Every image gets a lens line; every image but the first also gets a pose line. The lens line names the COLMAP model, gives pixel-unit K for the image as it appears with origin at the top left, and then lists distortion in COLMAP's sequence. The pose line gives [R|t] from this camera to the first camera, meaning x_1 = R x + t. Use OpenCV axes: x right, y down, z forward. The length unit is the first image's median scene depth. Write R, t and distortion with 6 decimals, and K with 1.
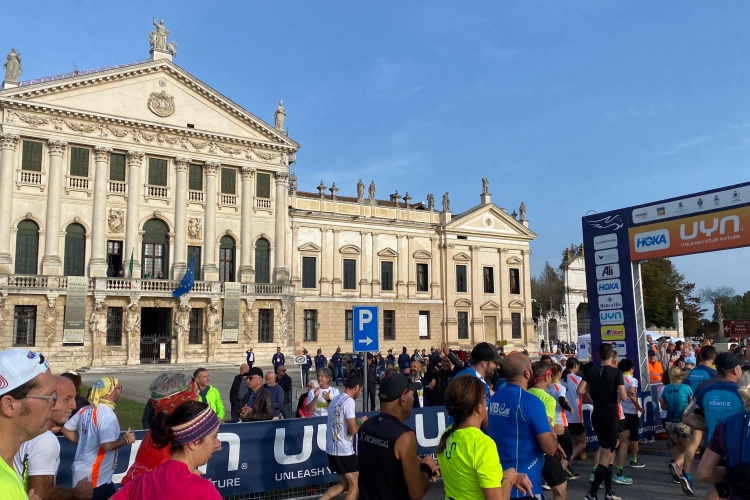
lens RADIAL K [[692.2, 0, 387.4], [0, 692.2, 249.7], [0, 0, 1]] dist [0.036416, 0.000000]
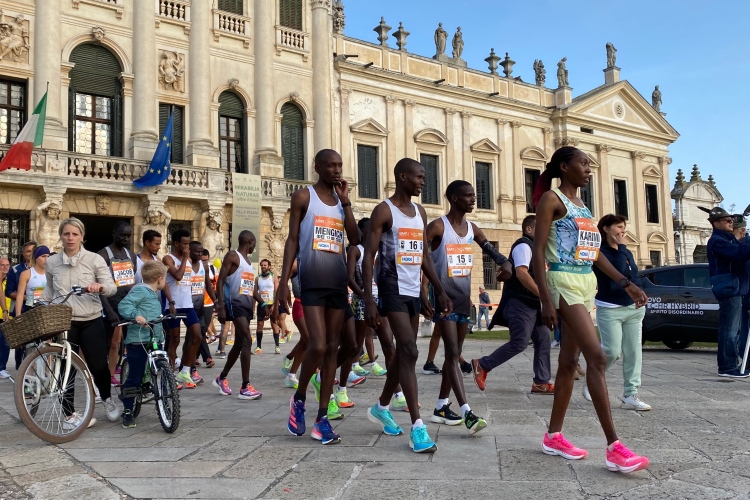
lens RADIAL K [[692.2, 0, 367.0], [0, 692.2, 246.7], [0, 0, 1]] dist [0.036416, 0.000000]
pose [[0.998718, -0.006911, 0.050149, -0.133214], [0.005537, 0.999607, 0.027483, 0.074380], [-0.050319, -0.027170, 0.998364, 0.393687]]
